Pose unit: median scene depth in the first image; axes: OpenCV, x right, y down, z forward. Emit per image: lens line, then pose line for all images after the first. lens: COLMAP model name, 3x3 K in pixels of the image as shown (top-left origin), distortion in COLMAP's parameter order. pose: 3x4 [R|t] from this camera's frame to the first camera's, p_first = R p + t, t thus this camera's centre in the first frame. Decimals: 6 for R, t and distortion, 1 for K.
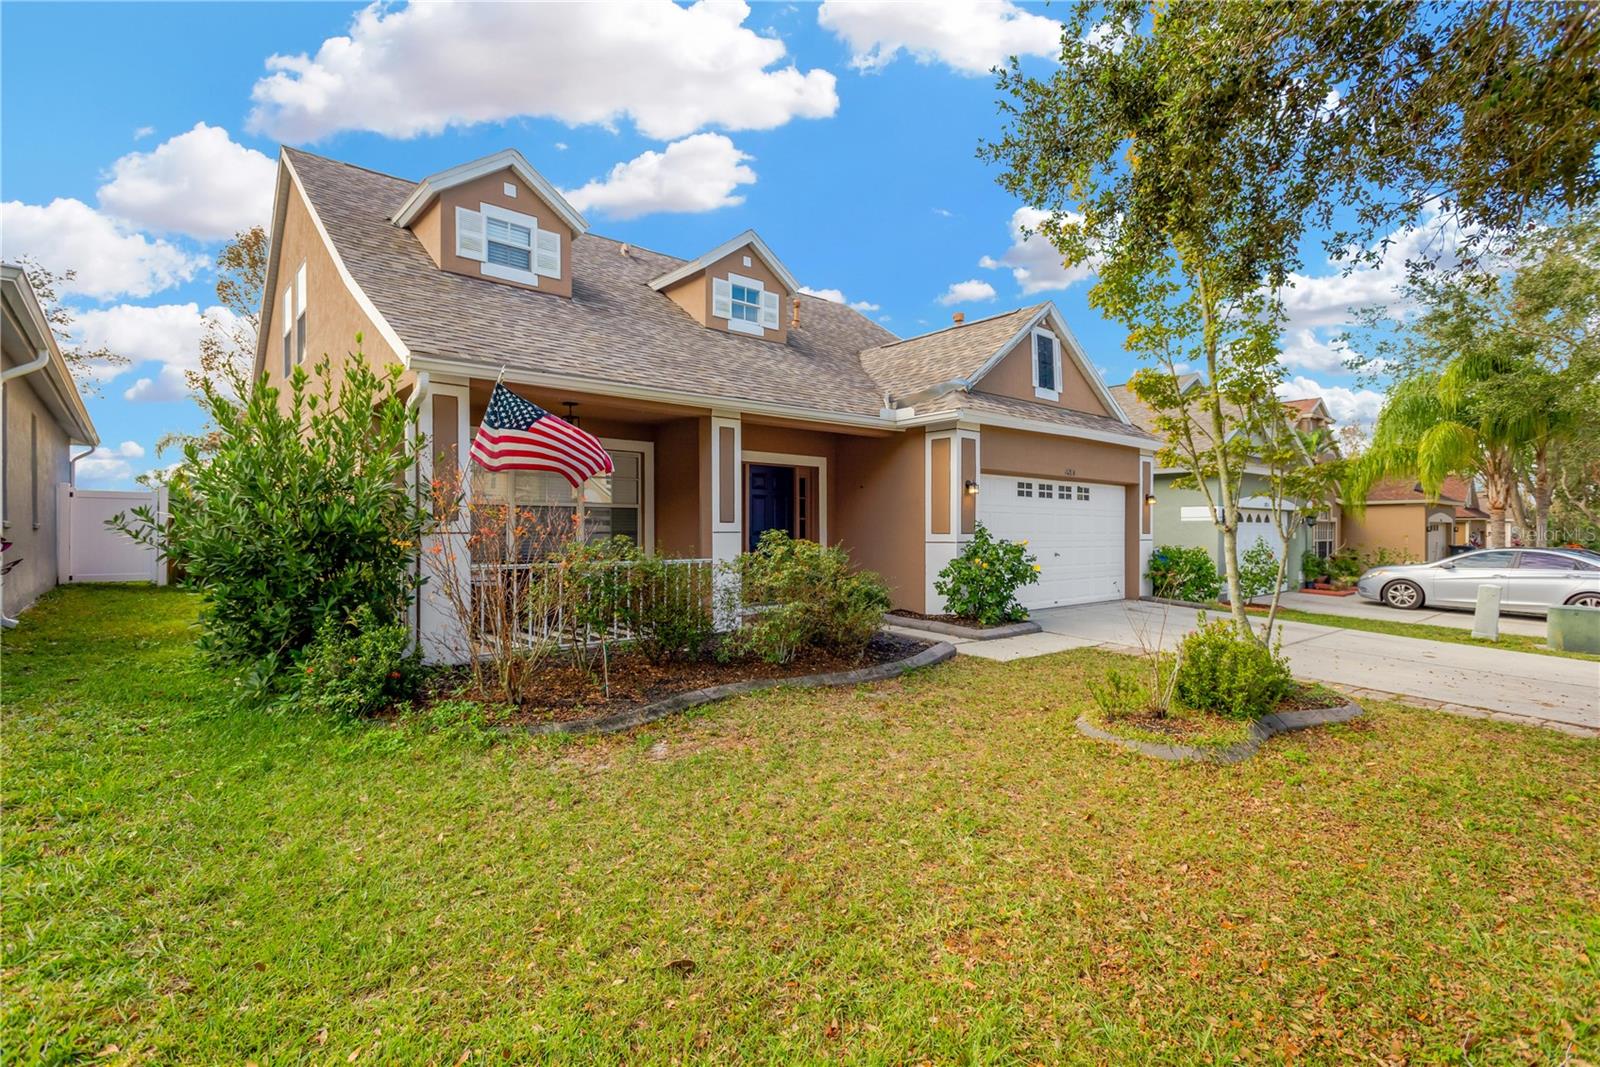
lens RADIAL K [[749.1, 0, 808.2], [0, 749.1, 531.3], [0, 0, 1]] dist [0.014755, -0.001080]
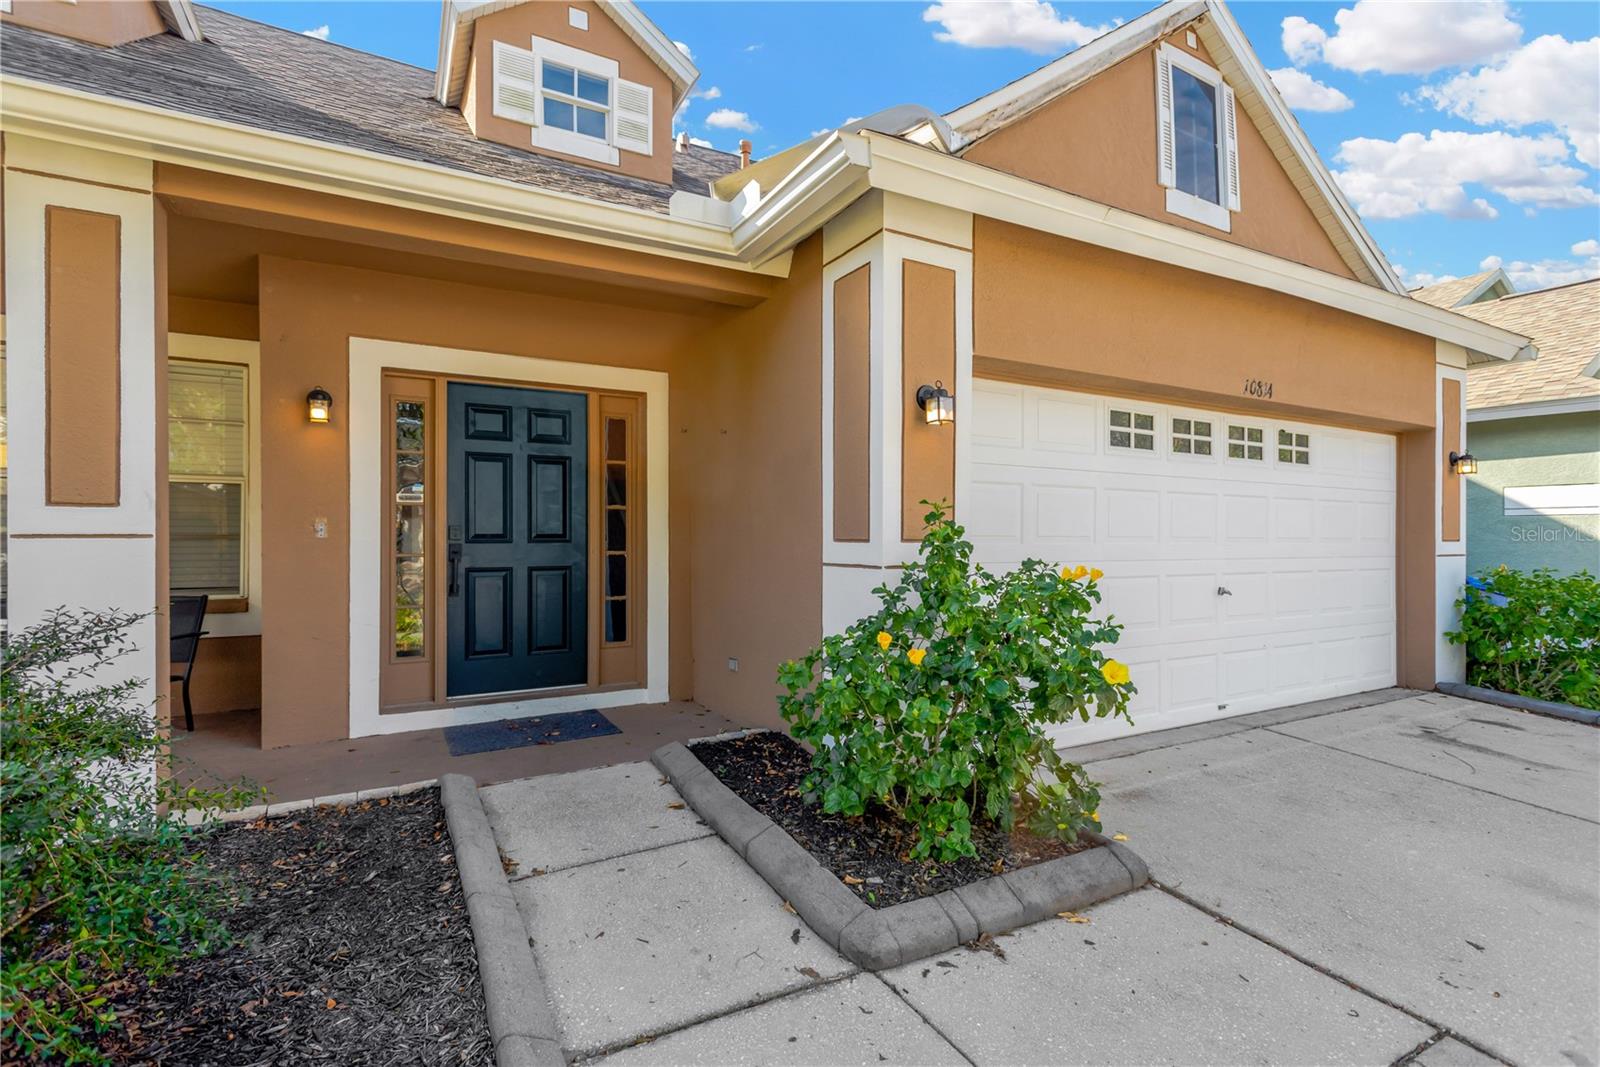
lens RADIAL K [[749.1, 0, 791.5], [0, 749.1, 532.2], [0, 0, 1]] dist [0.014755, -0.001080]
pose [[0.975284, 0.003072, -0.220934, 0.187930], [-0.003303, 0.999994, -0.000675, -0.000490], [0.220930, 0.001388, 0.975289, 0.534101]]
